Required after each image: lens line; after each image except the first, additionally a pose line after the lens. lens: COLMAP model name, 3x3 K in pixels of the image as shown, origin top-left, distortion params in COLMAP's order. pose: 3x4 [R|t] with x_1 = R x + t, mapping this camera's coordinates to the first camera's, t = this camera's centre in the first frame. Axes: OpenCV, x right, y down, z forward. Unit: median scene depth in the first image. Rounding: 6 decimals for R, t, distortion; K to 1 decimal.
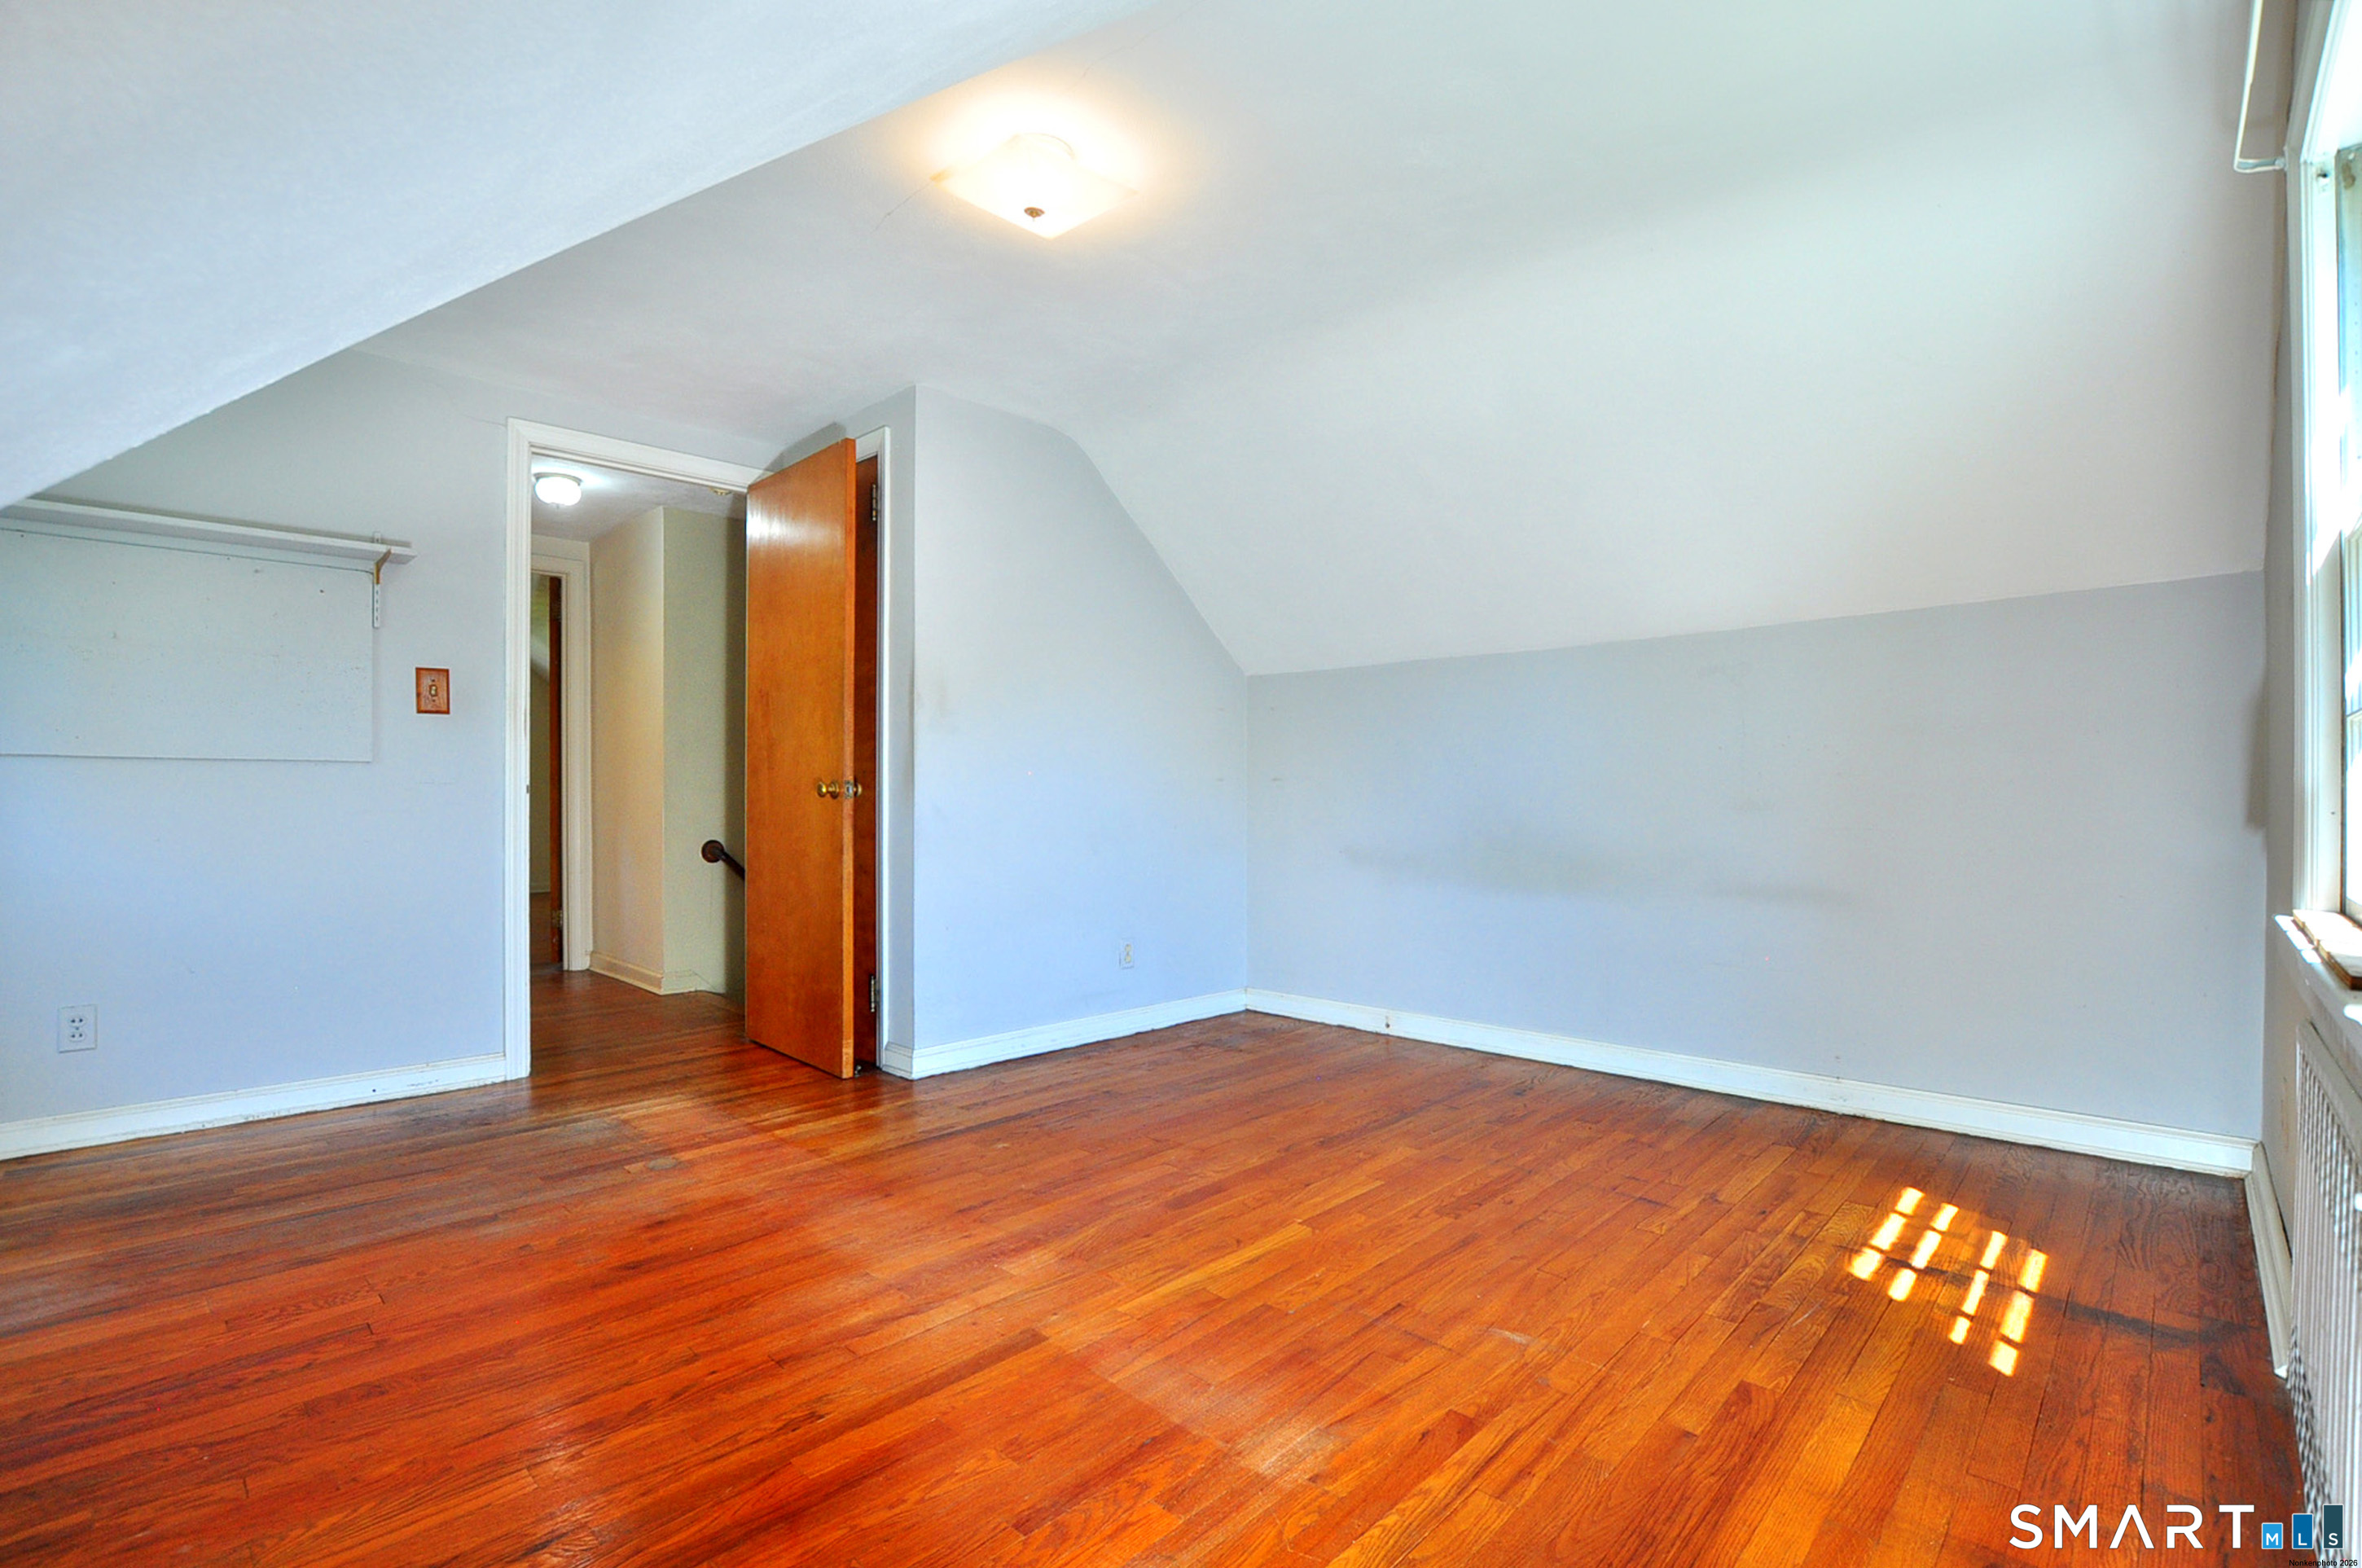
lens RADIAL K [[1059.5, 0, 1178.9], [0, 1059.5, 794.4], [0, 0, 1]] dist [-0.020302, 0.000222]
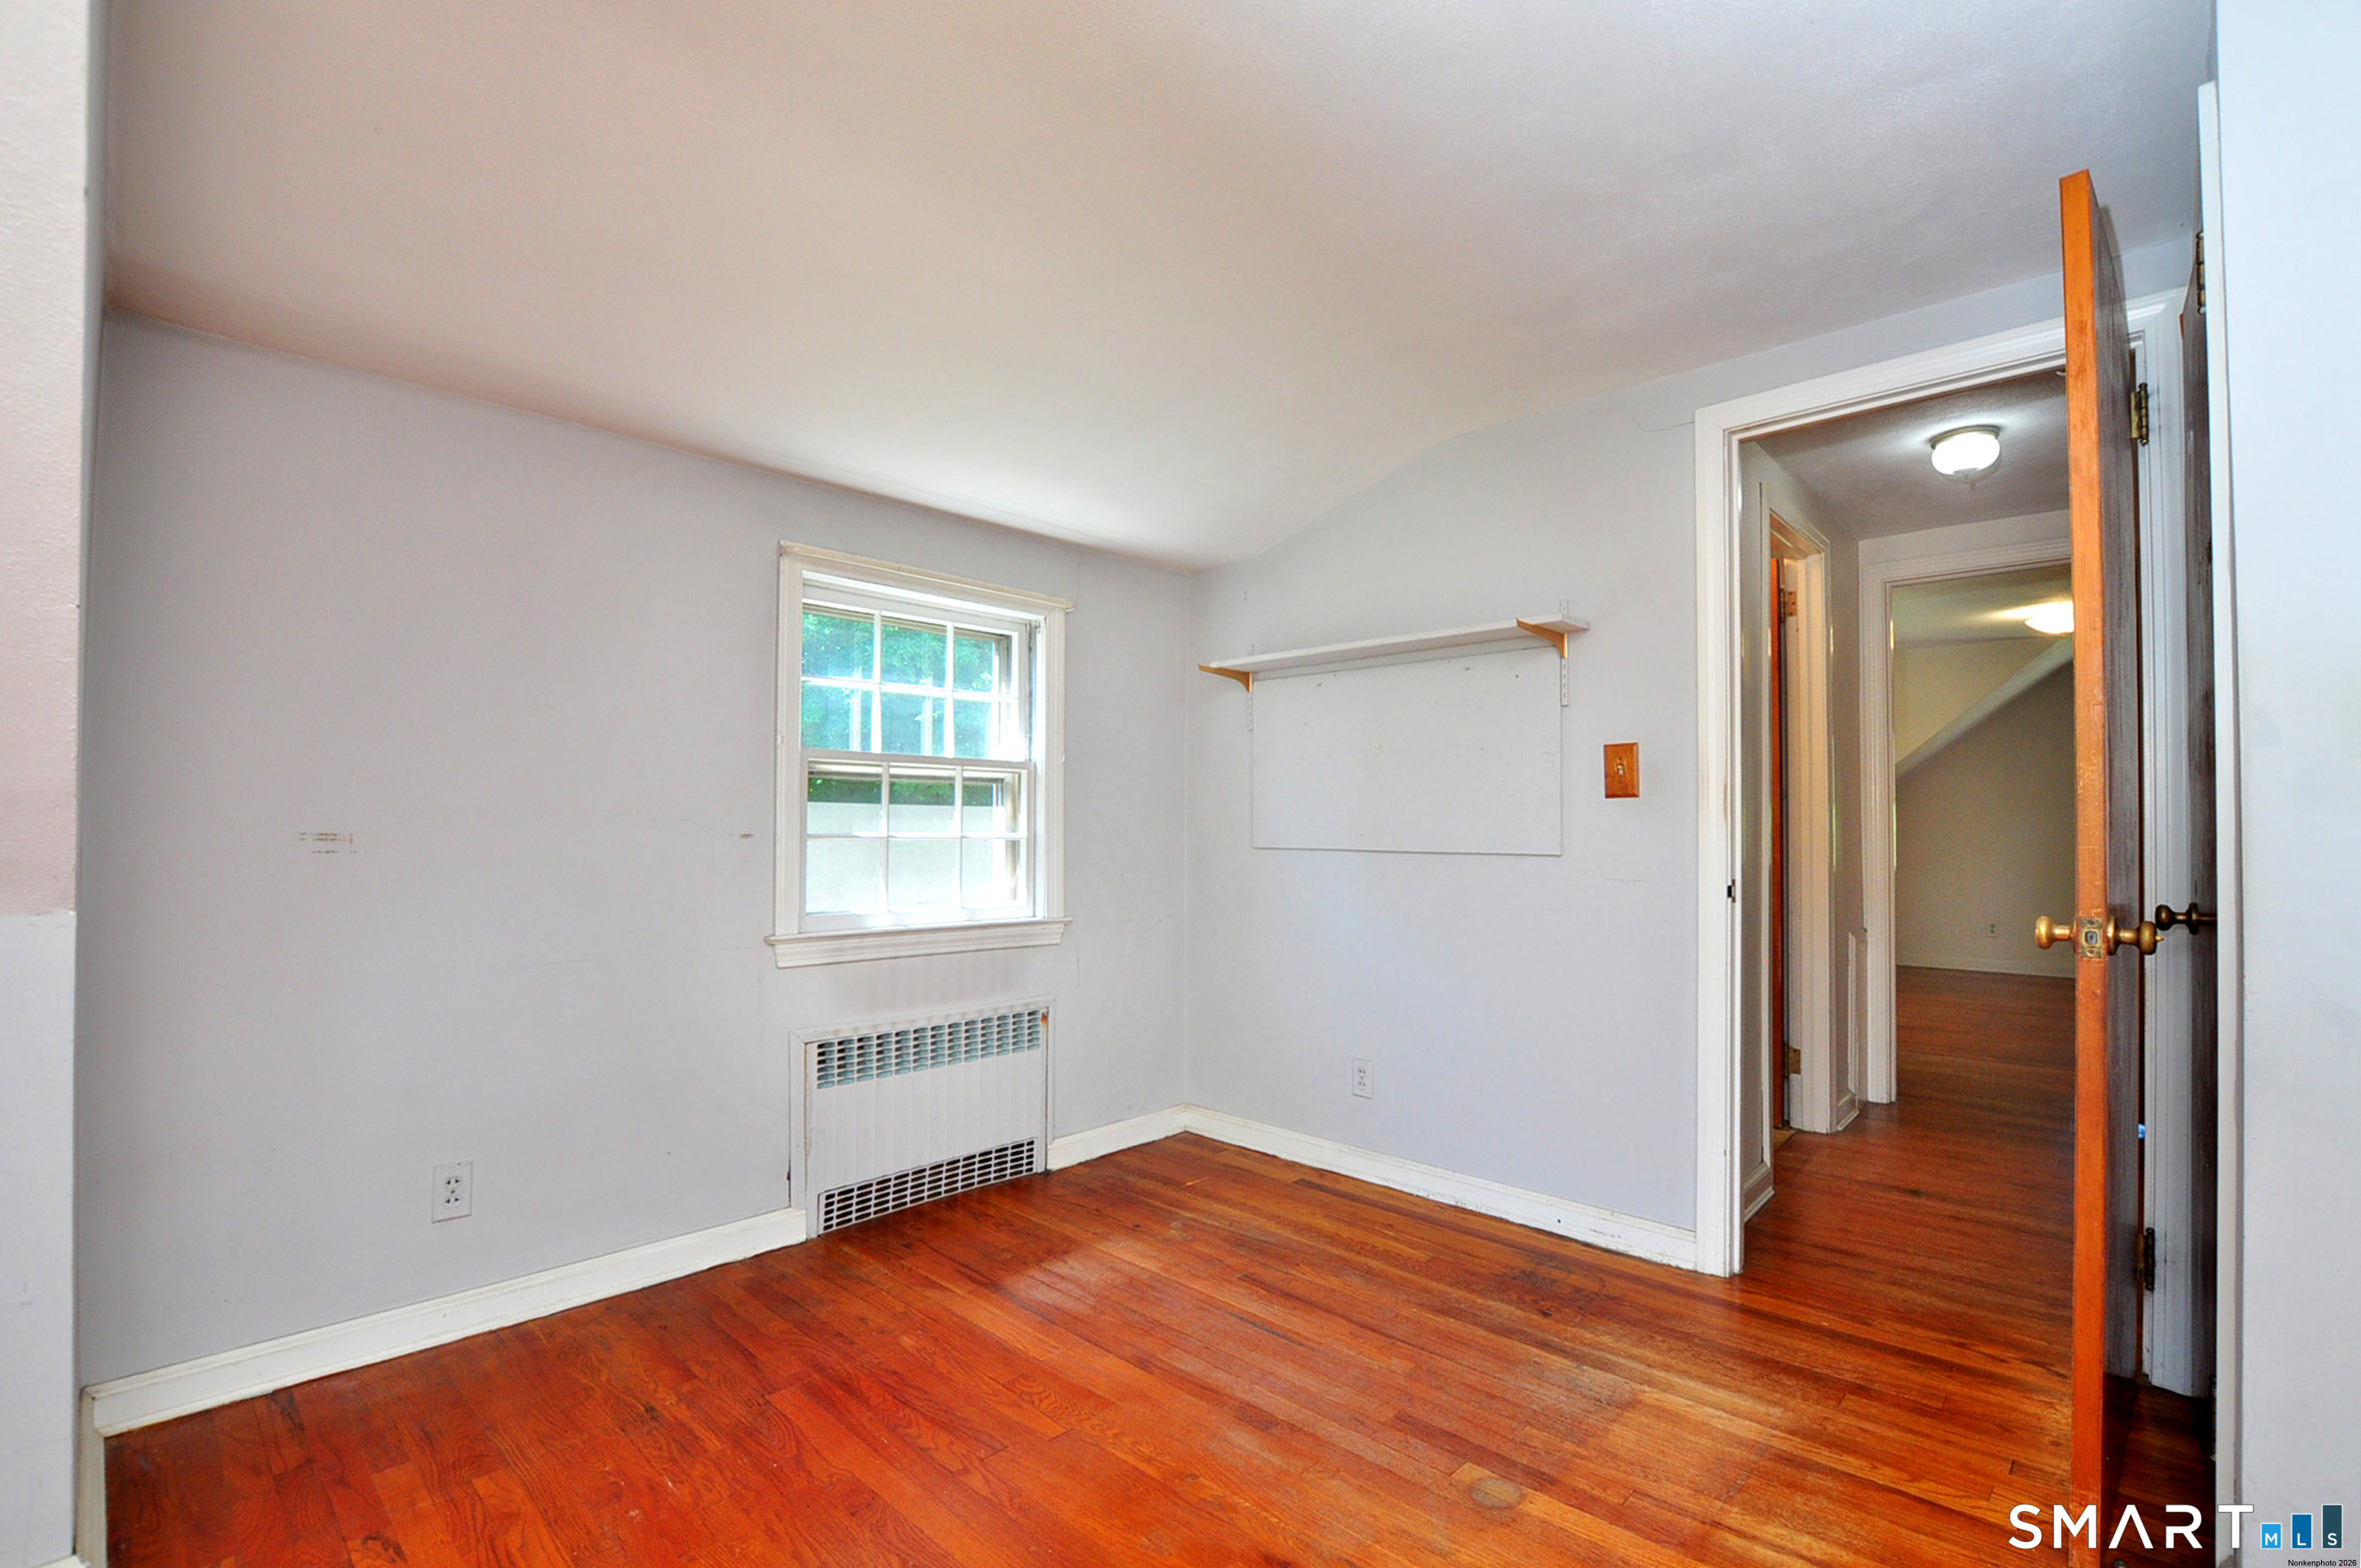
lens RADIAL K [[1059.0, 0, 1195.9], [0, 1059.0, 812.1], [0, 0, 1]] dist [-0.020302, 0.000222]
pose [[0.005863, -0.023359, -0.999710, 0.148498], [-0.003836, 0.999719, -0.023381, -0.048611], [0.999975, 0.003972, 0.005771, 0.722255]]
